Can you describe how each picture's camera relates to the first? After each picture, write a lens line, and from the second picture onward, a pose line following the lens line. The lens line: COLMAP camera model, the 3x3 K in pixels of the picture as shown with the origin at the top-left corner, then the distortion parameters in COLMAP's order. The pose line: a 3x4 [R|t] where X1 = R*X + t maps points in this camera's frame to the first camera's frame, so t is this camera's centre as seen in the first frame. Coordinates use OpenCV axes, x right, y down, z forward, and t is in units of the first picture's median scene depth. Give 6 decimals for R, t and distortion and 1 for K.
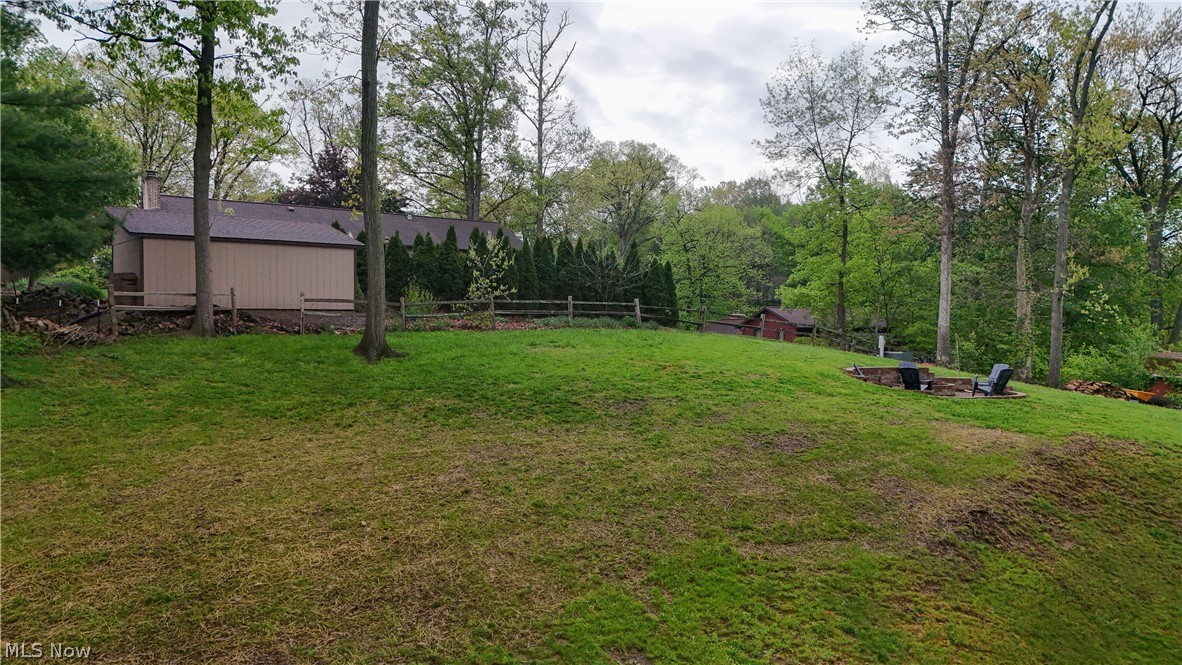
lens RADIAL K [[870.3, 0, 591.0], [0, 870.3, 332.5], [0, 0, 1]] dist [0.103022, -0.099322]
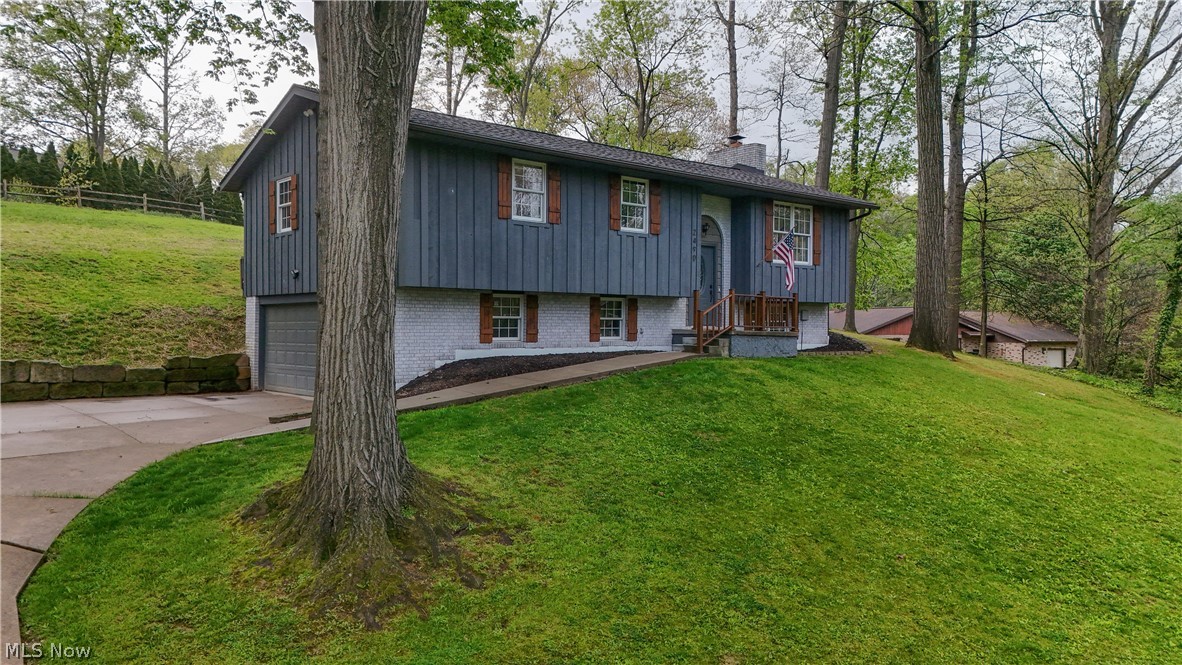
lens RADIAL K [[870.3, 0, 591.0], [0, 870.3, 332.5], [0, 0, 1]] dist [0.103022, -0.099322]
pose [[0.942906, 0.002276, 0.333050, 0.081894], [-0.001169, 0.999993, -0.003525, 0.085874], [-0.333056, 0.002935, 0.942902, -0.283967]]
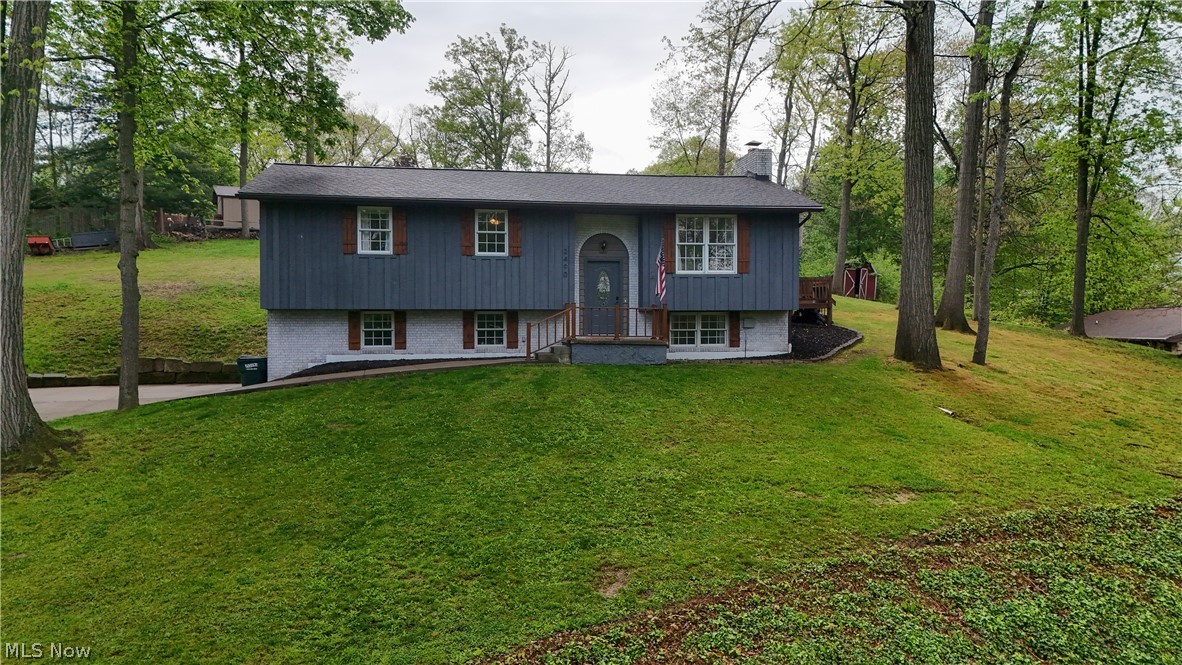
lens RADIAL K [[870.3, 0, 591.0], [0, 870.3, 332.5], [0, 0, 1]] dist [0.103022, -0.099322]
pose [[0.979242, 0.001690, -0.202689, 0.297138], [-0.001821, 0.999998, -0.000461, 0.081404], [0.202687, 0.000820, 0.979243, -0.339613]]
